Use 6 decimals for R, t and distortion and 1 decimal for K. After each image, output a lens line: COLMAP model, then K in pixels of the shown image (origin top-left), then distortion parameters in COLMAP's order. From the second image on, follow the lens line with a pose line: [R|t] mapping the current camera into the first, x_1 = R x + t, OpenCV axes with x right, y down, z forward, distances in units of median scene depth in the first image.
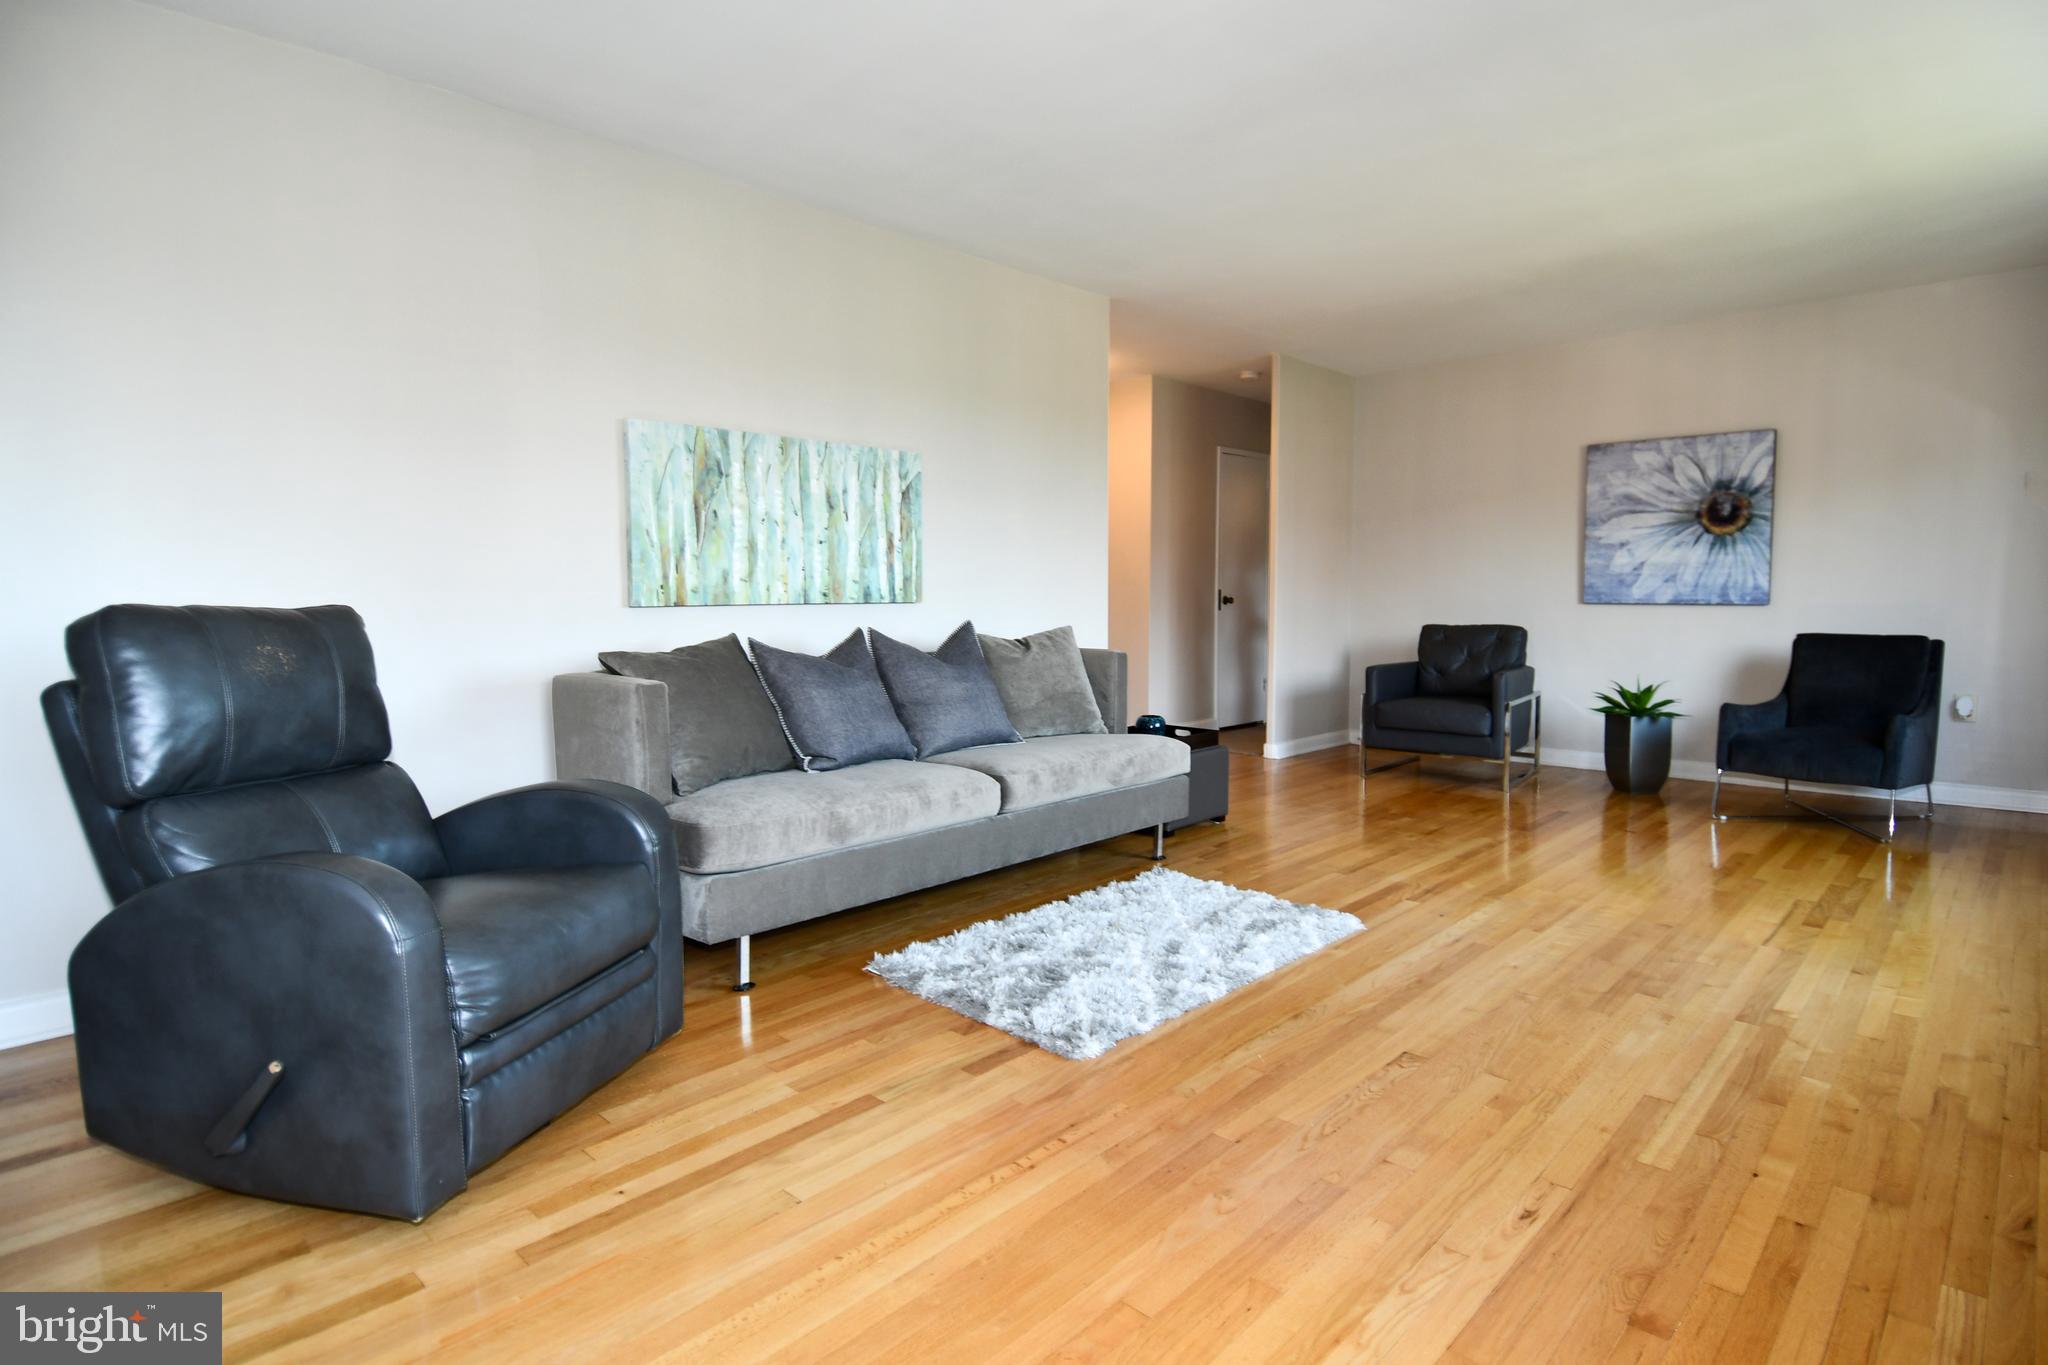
lens RADIAL K [[1089.7, 0, 1061.9], [0, 1089.7, 680.9], [0, 0, 1]] dist [0.060763, -0.067427]
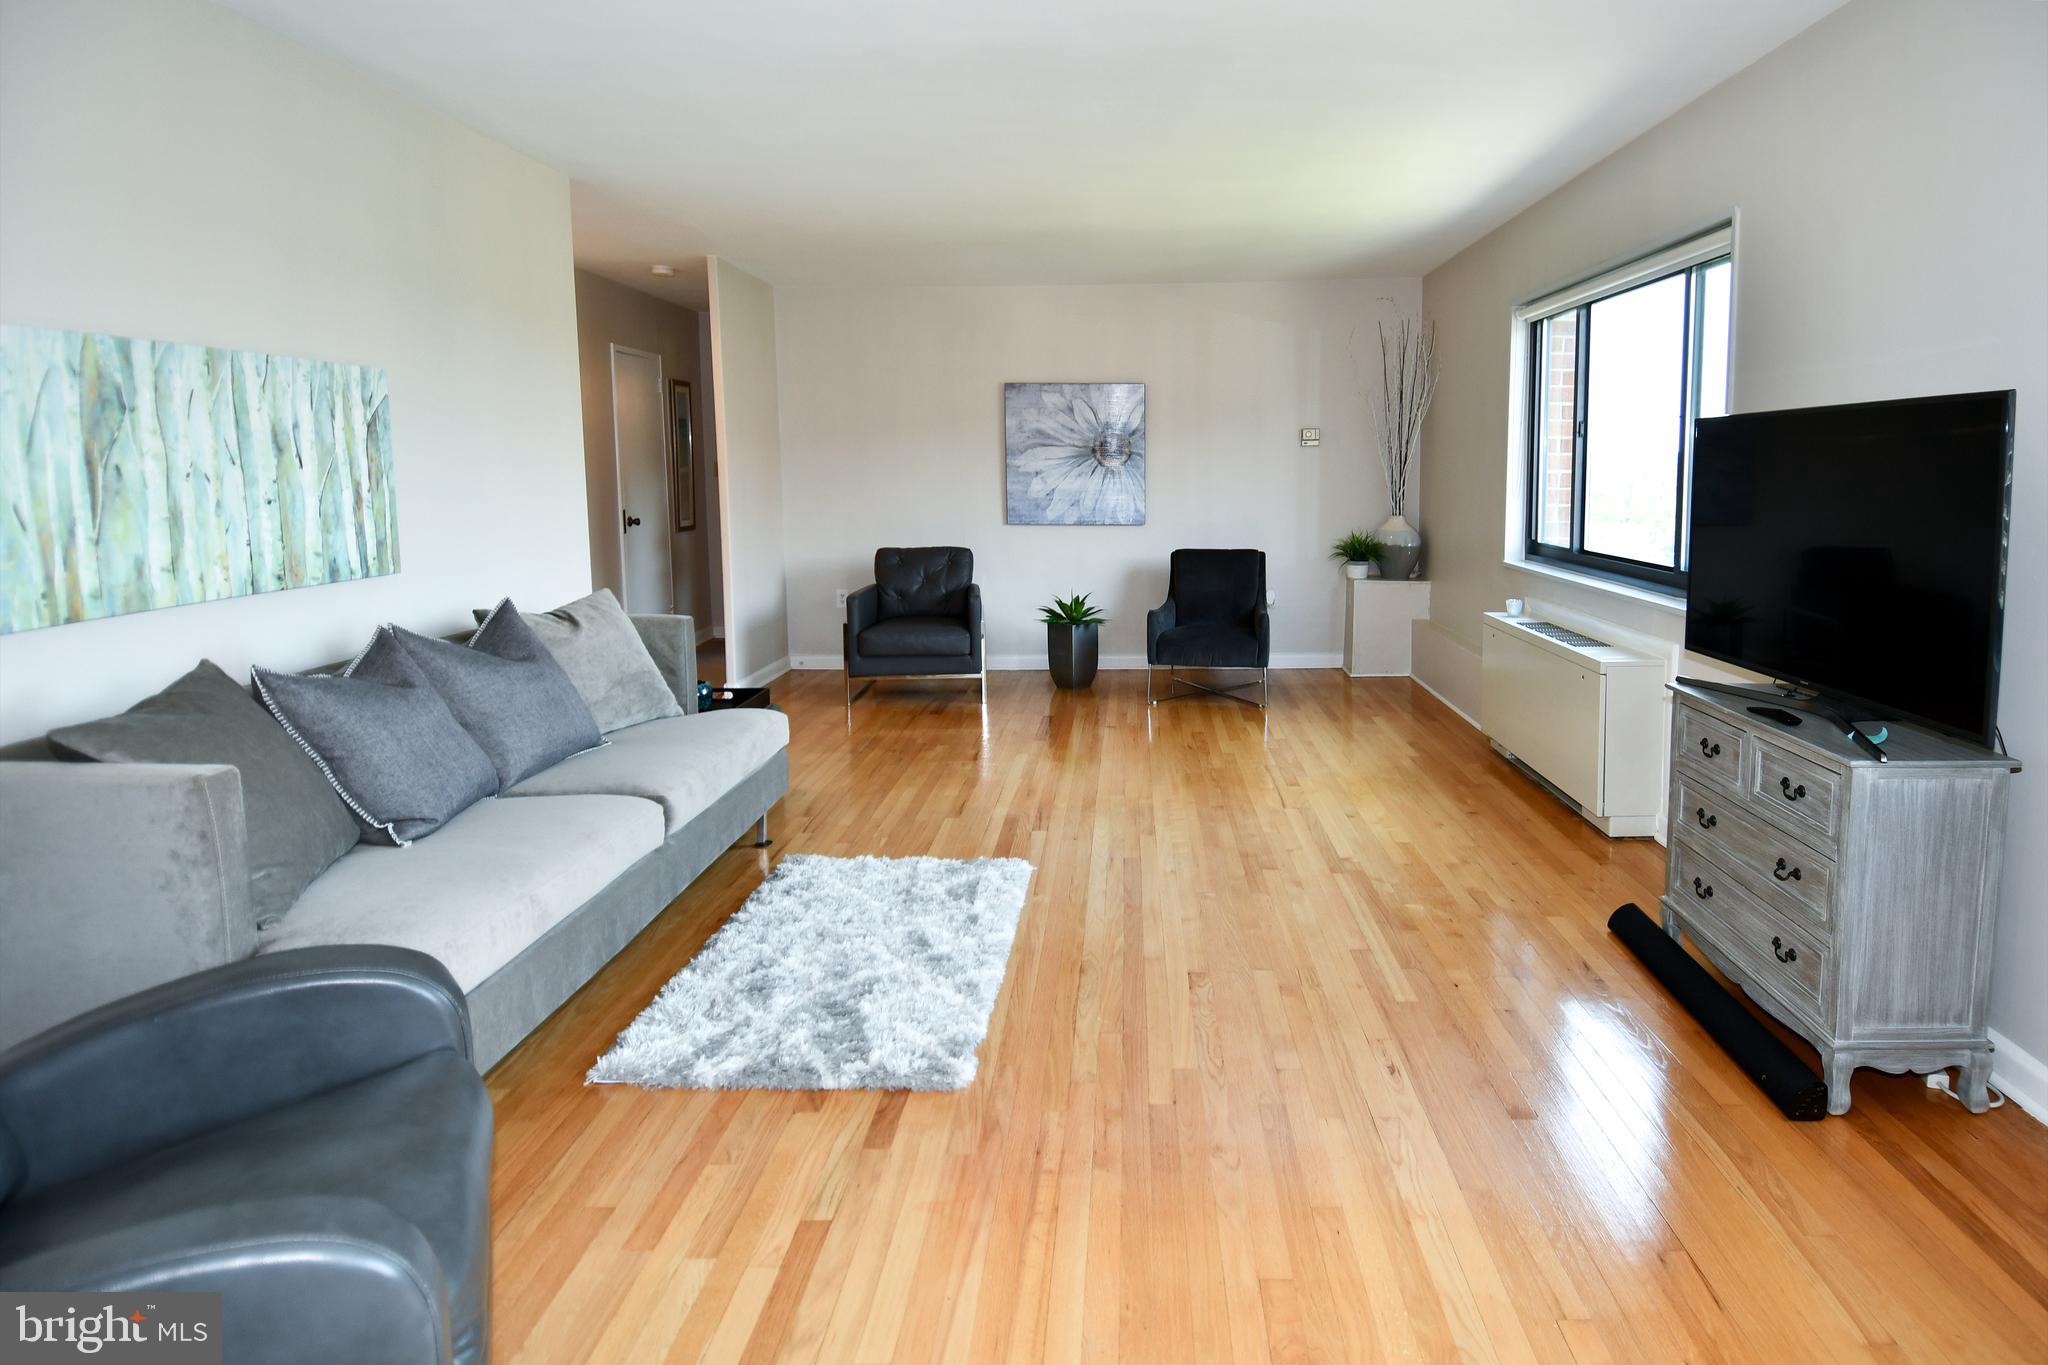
lens RADIAL K [[1106.8, 0, 1177.4], [0, 1106.8, 602.4], [0, 0, 1]] dist [0.058889, -0.047323]
pose [[0.719715, -0.075916, 0.690107, -0.316572], [0.048999, 0.997079, 0.058583, -0.081417], [-0.692539, -0.008349, 0.721333, 0.105833]]
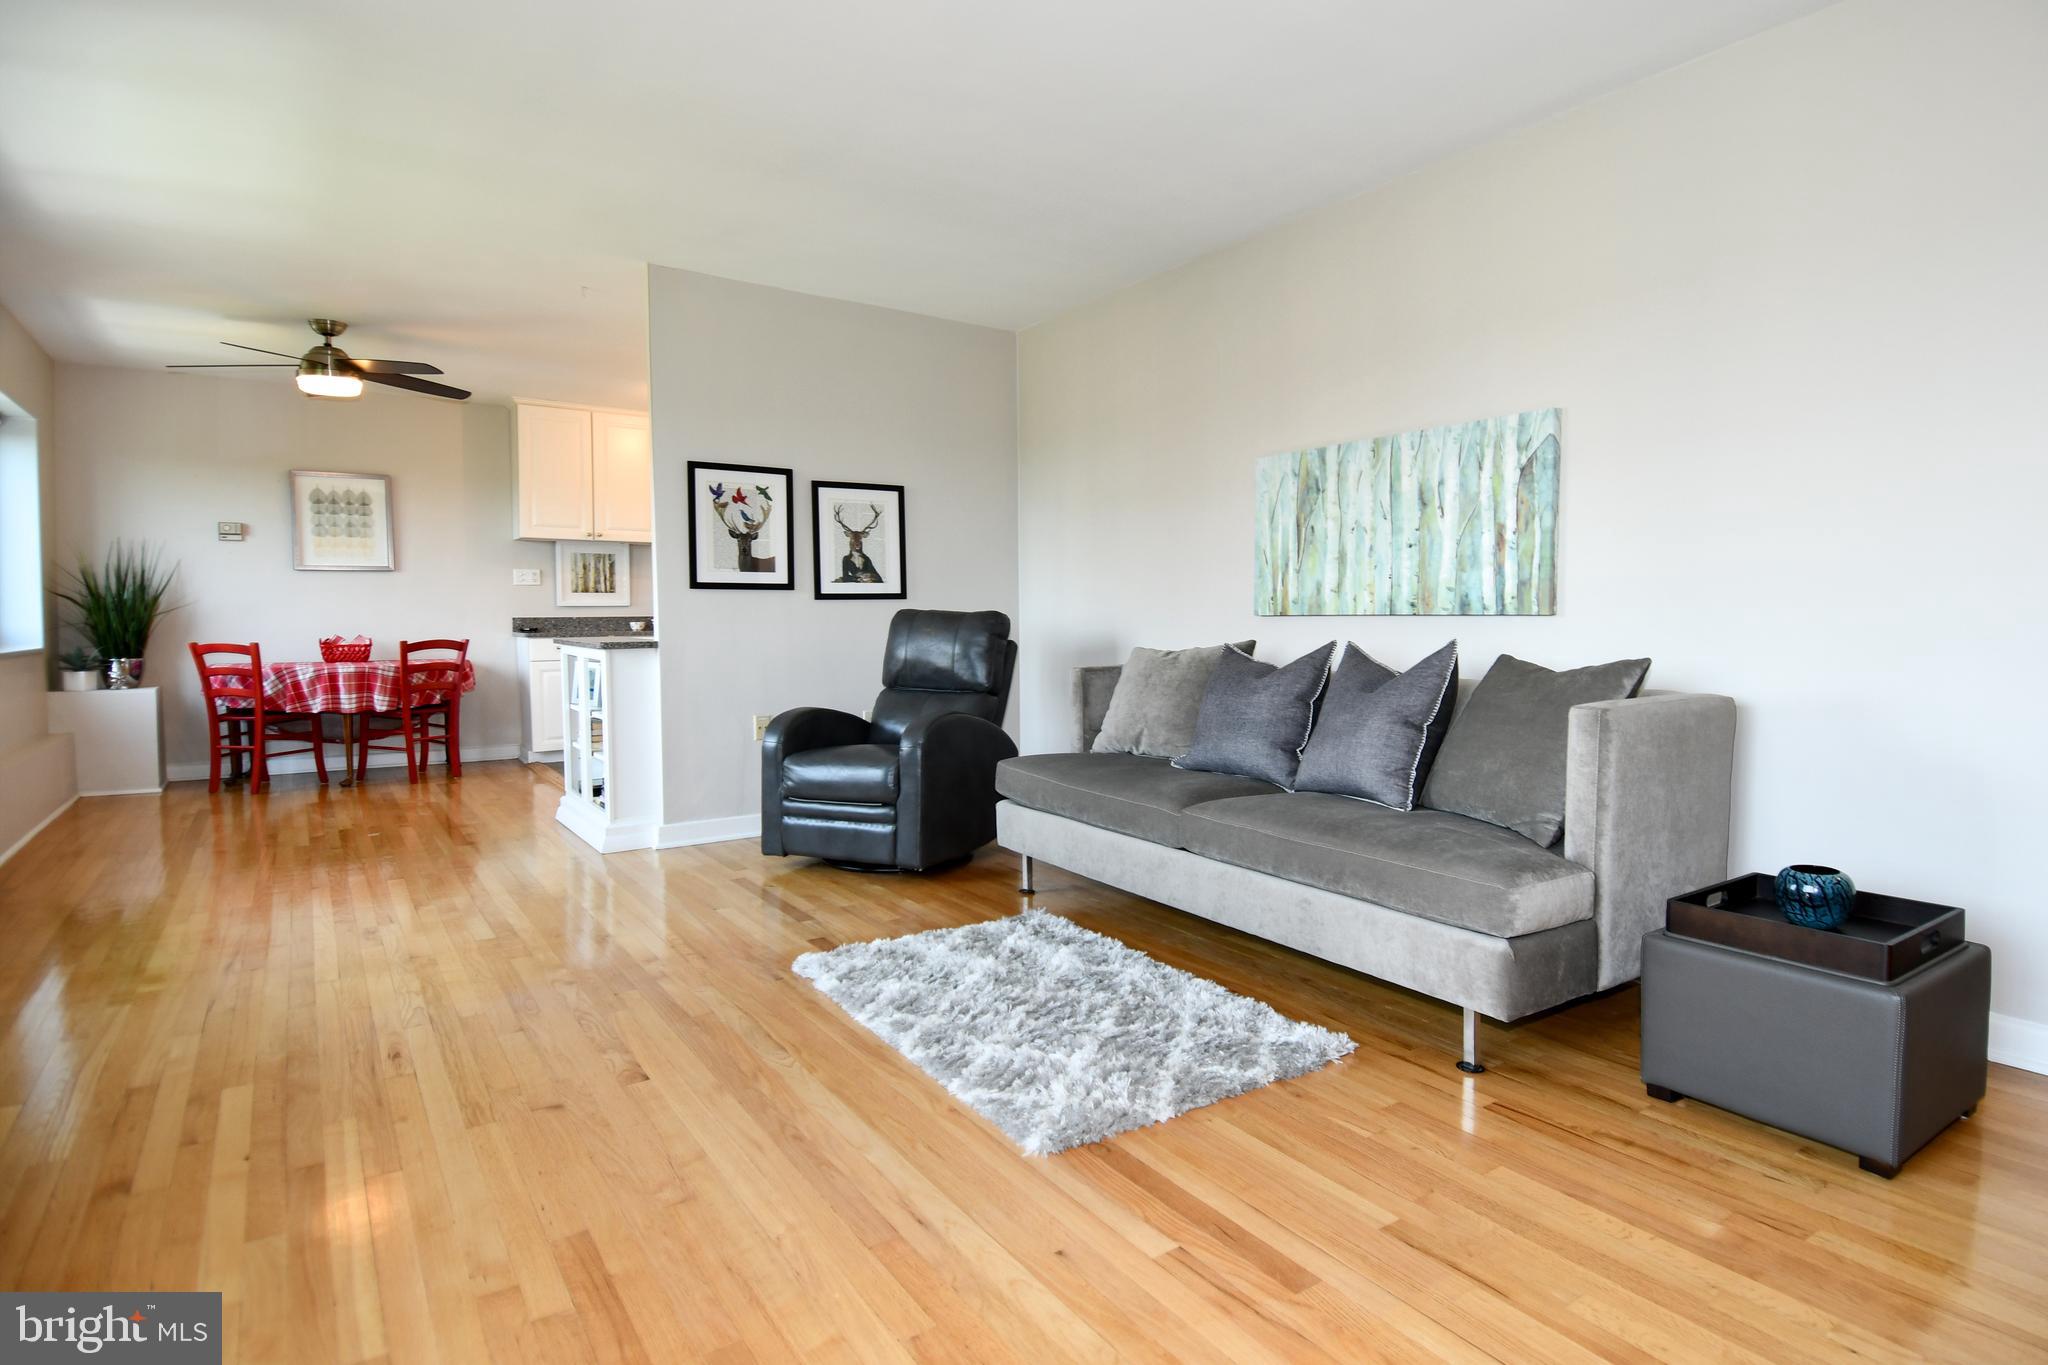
lens RADIAL K [[1078.6, 0, 1107.3], [0, 1078.6, 679.7], [0, 0, 1]] dist [0.002186, -0.026558]
pose [[-0.204987, 0.053202, -0.977318, 0.719220], [-0.087874, 0.993489, 0.072513, -0.063650], [0.974812, 0.100745, -0.198977, 0.989580]]
